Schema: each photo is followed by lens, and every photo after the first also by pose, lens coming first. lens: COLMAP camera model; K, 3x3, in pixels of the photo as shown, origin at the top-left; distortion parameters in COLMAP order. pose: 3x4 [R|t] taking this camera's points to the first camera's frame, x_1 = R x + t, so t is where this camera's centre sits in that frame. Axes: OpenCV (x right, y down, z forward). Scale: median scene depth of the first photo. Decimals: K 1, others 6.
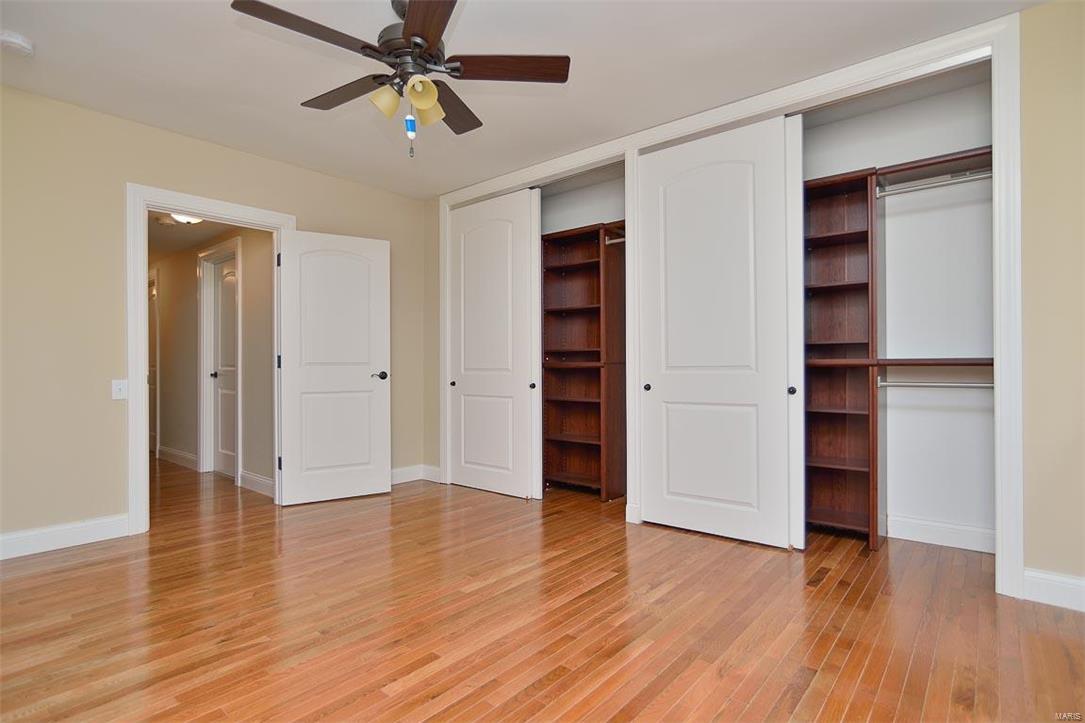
lens RADIAL K [[547.6, 0, 534.3], [0, 547.6, 363.3], [0, 0, 1]] dist [-0.015950, 0.011403]
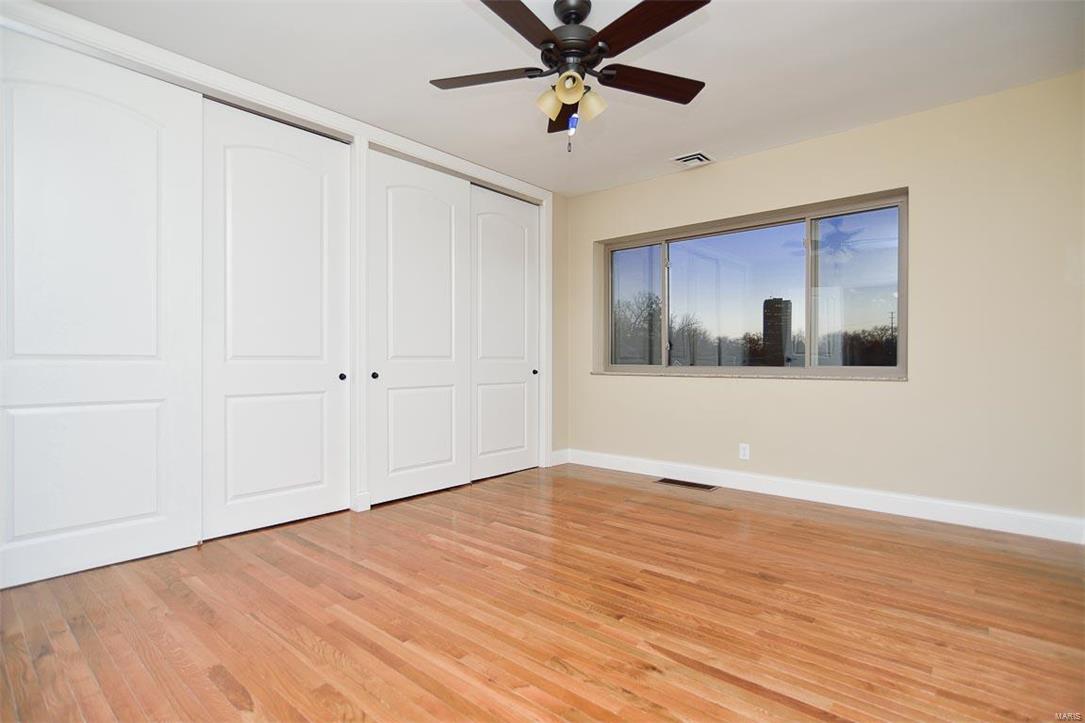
lens RADIAL K [[547.6, 0, 534.9], [0, 547.6, 363.1], [0, 0, 1]] dist [-0.015950, 0.011403]
pose [[0.024632, -0.005482, 0.999682, -1.197142], [-0.013185, 0.999896, 0.005808, 0.014015], [-0.999610, -0.013324, 0.024558, 0.968503]]
